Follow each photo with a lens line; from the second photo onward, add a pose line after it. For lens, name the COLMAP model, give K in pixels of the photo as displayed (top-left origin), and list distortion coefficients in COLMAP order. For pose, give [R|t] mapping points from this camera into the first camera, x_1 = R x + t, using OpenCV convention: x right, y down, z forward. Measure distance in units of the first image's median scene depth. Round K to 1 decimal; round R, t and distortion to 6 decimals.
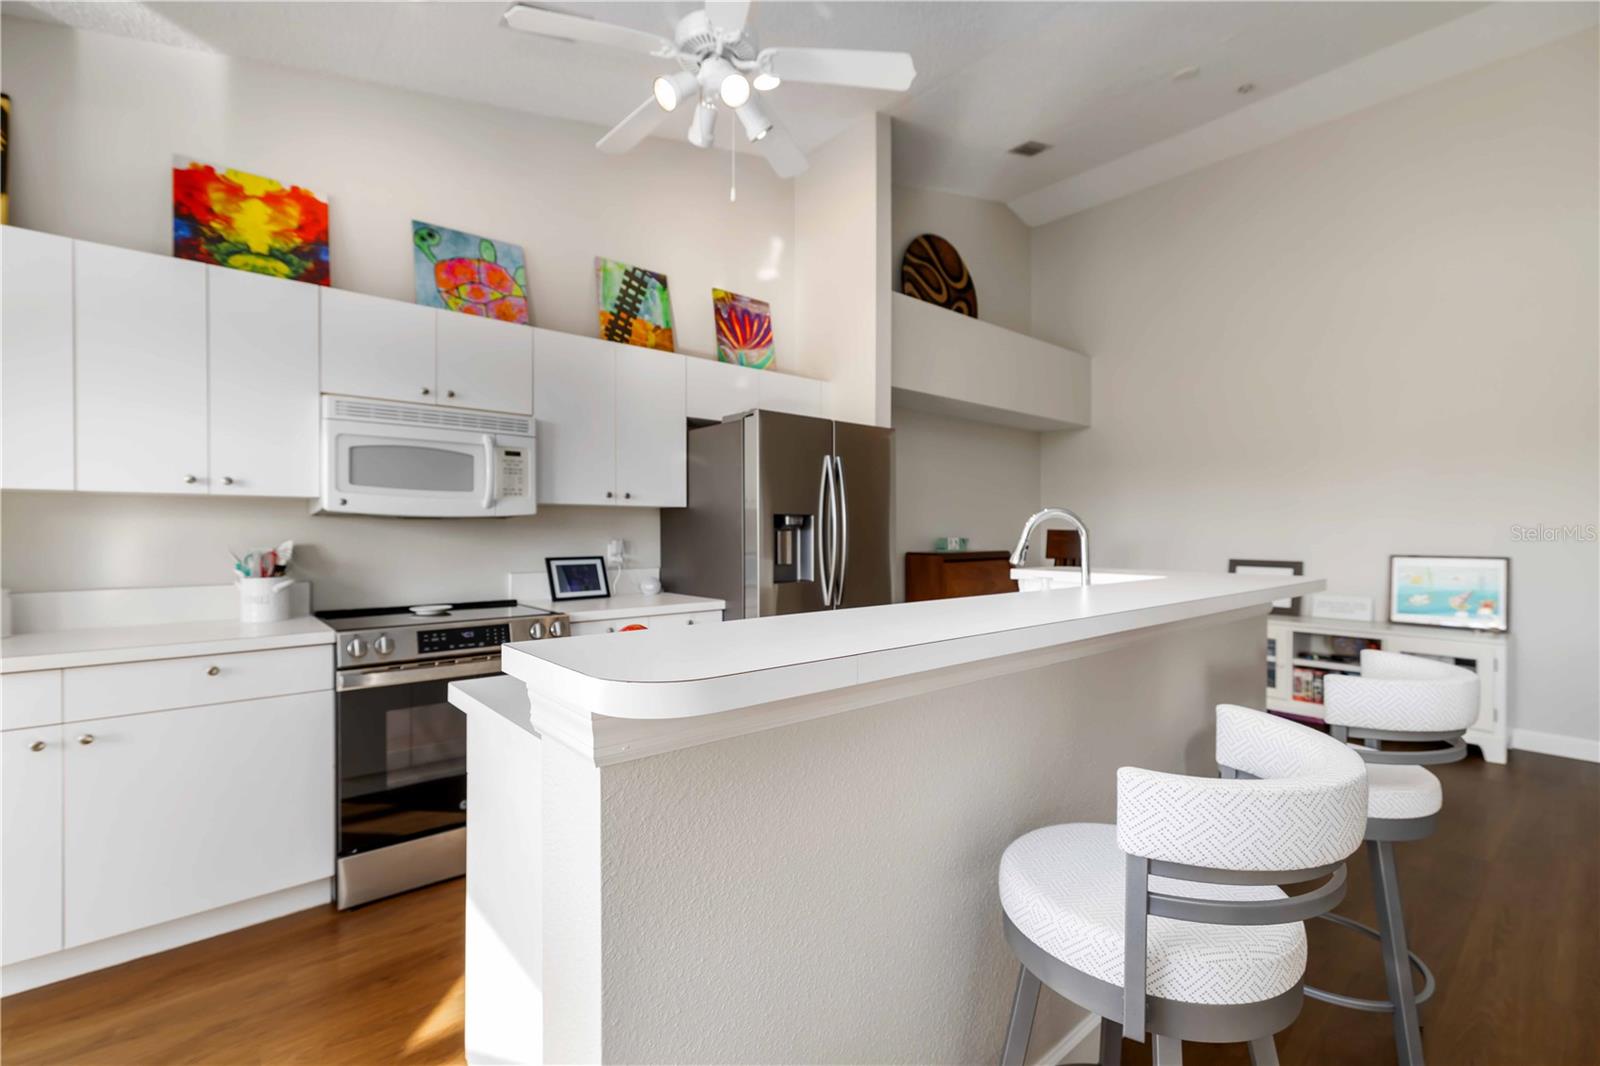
lens RADIAL K [[705.1, 0, 801.3], [0, 705.1, 528.3], [0, 0, 1]] dist [0.004488, 0.001491]
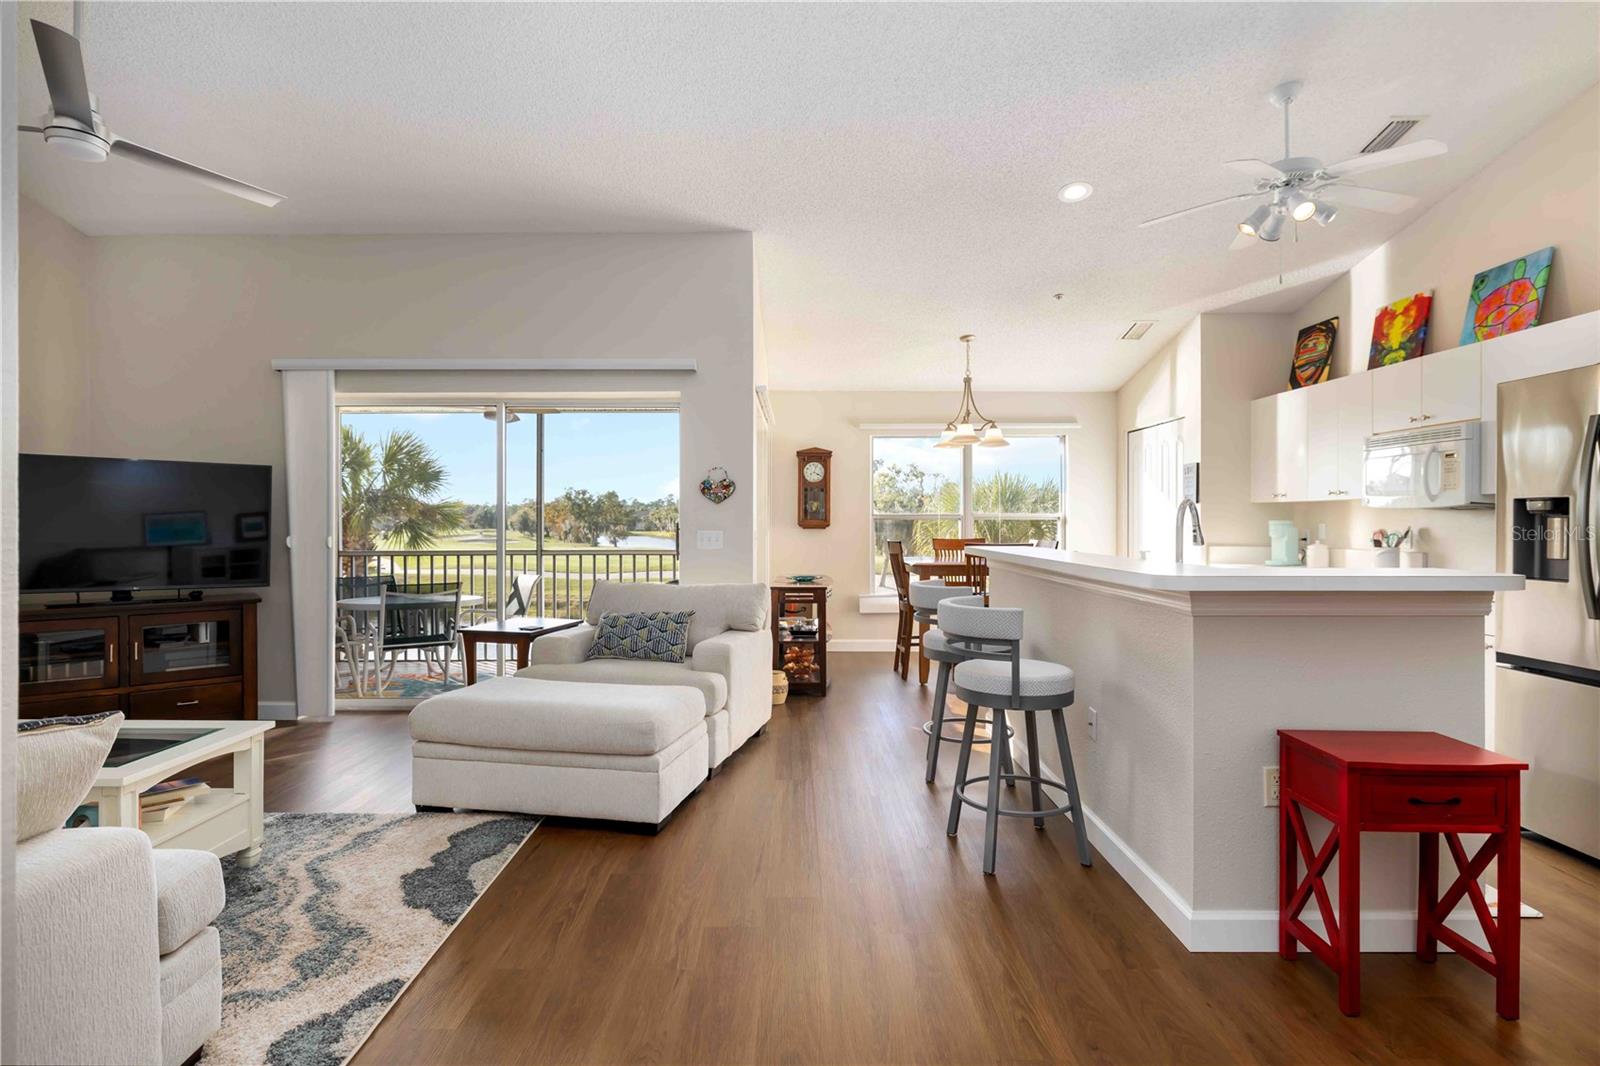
lens RADIAL K [[833.6, 0, 799.3], [0, 833.6, 526.2], [0, 0, 1]] dist [0.005372, -0.000578]
pose [[-0.654328, 0.002657, -0.756206, 1.140136], [-0.001351, 0.999988, 0.004683, 0.008249], [0.756210, 0.004086, -0.654317, 0.877110]]
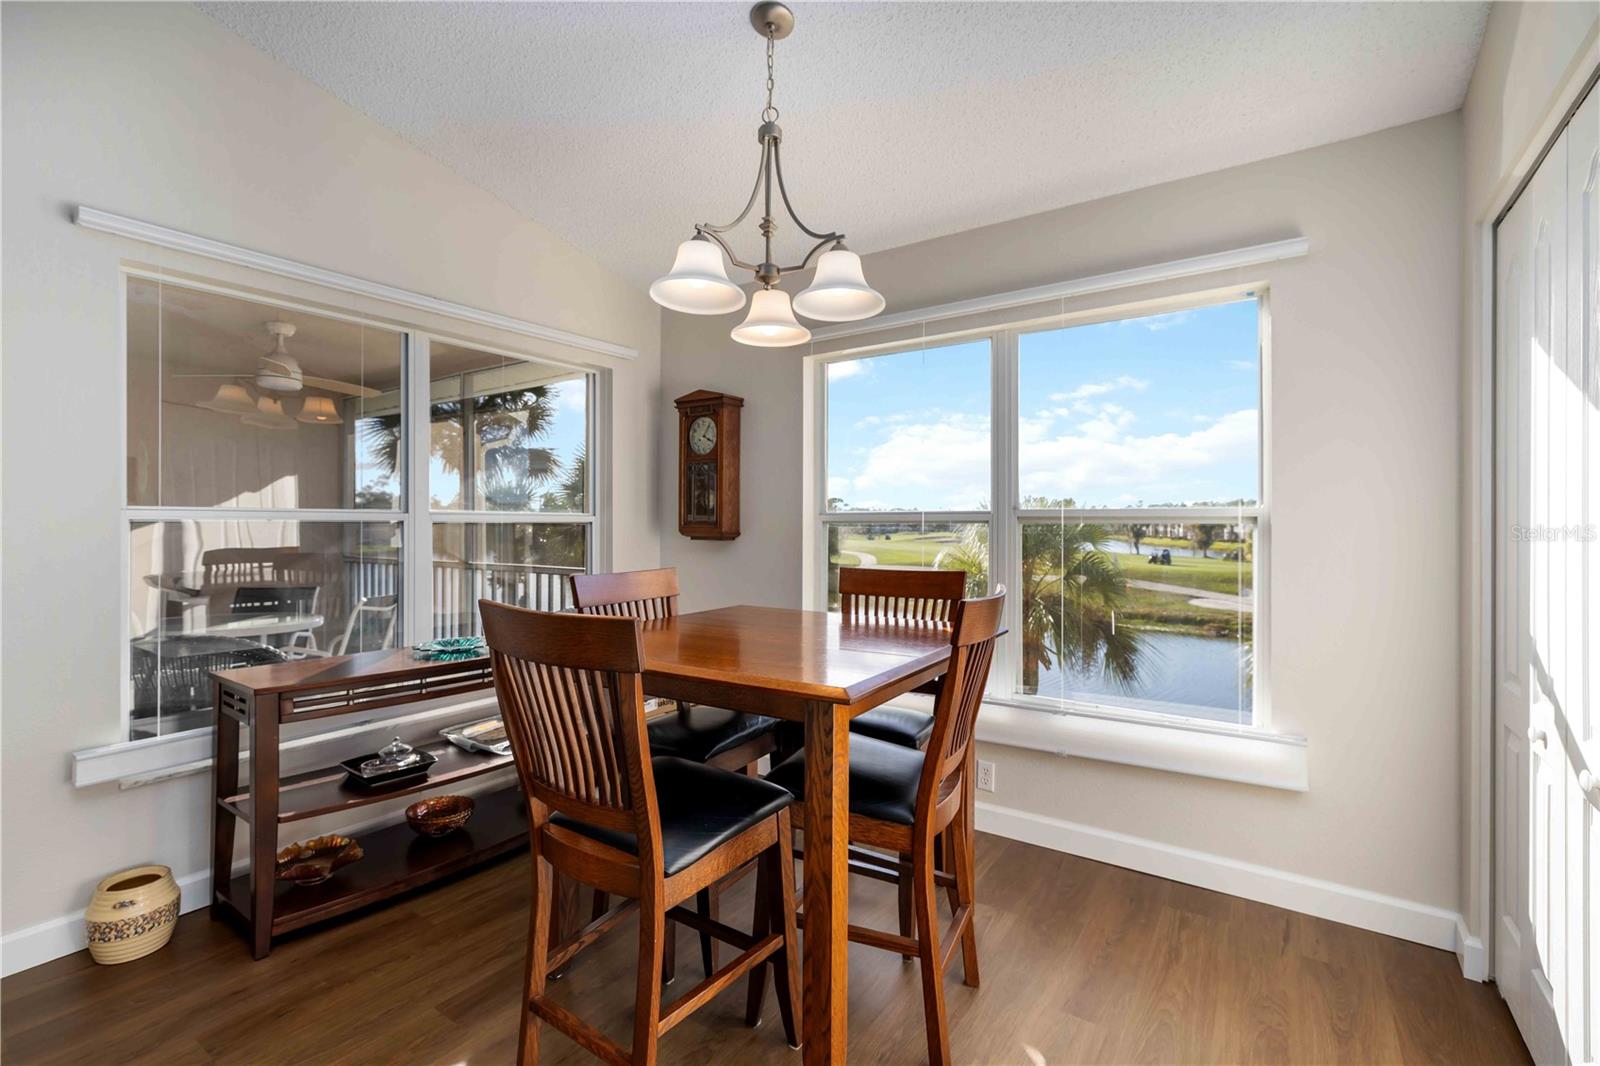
lens RADIAL K [[724.4, 0, 798.4], [0, 724.4, 524.5], [0, 0, 1]] dist [0.000271, 0.002650]
pose [[-0.968840, -0.004335, -0.247648, -0.343069], [-0.004148, 0.999991, -0.001278, 0.003982], [0.247651, -0.000211, -0.968849, 0.523937]]
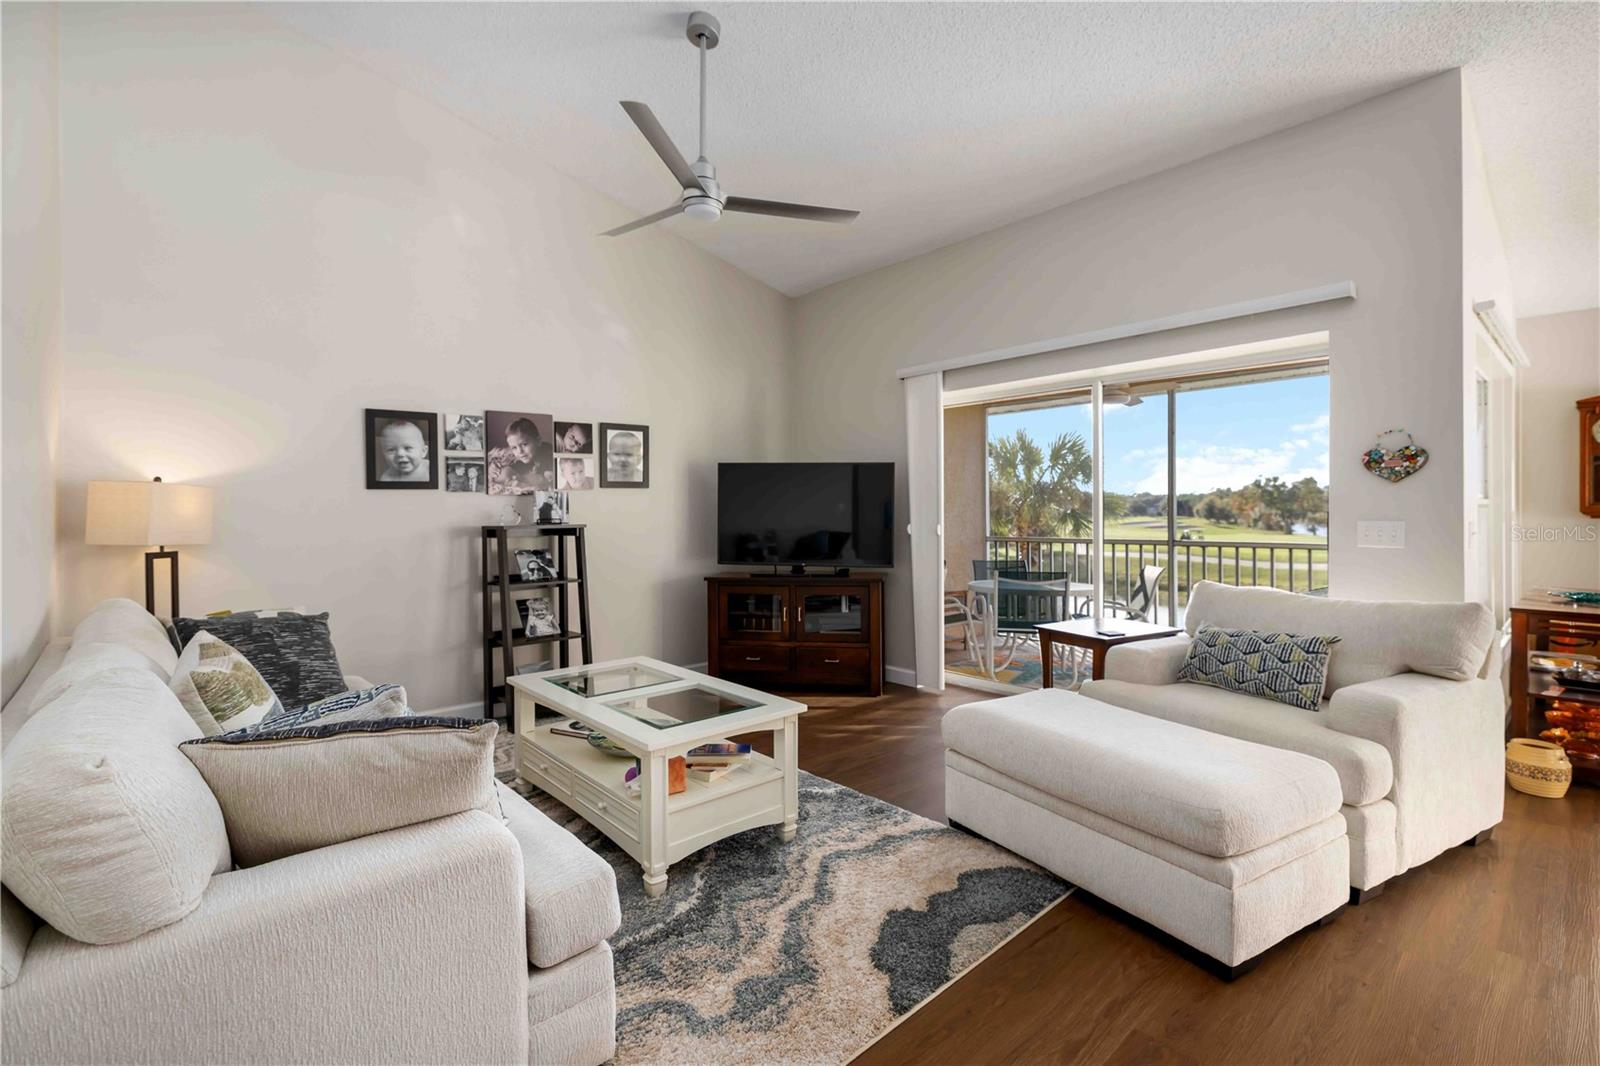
lens RADIAL K [[724.4, 0, 798.4], [0, 724.4, 510.1], [0, 0, 1]] dist [0.000271, 0.002650]
pose [[-0.999803, 0.004383, -0.019365, 0.882396], [0.004420, 0.999988, -0.001867, 0.007732], [0.019357, -0.001952, -0.999811, 0.688707]]
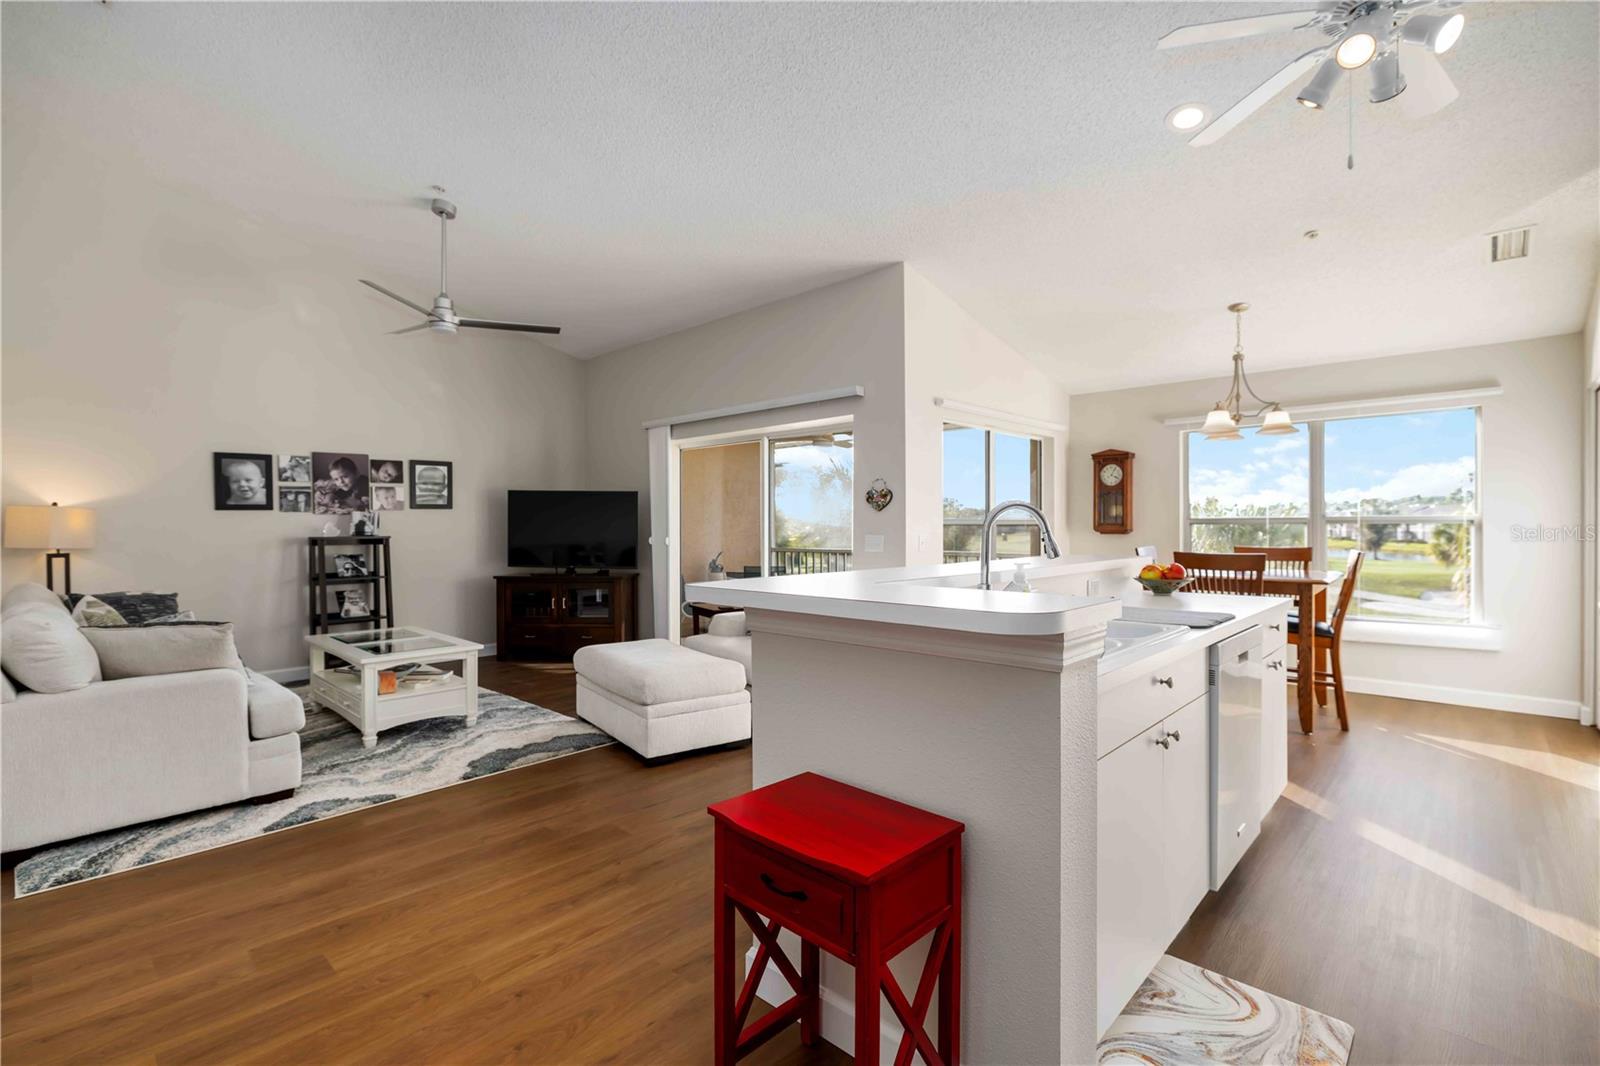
lens RADIAL K [[733.4, 0, 794.9], [0, 733.4, 530.3], [0, 0, 1]] dist [0.003913, 0.001822]
pose [[-0.995349, 0.000850, -0.096327, 0.464709], [0.000327, 0.999985, 0.005449, 0.005478], [0.096330, 0.005392, -0.995335, 1.218664]]
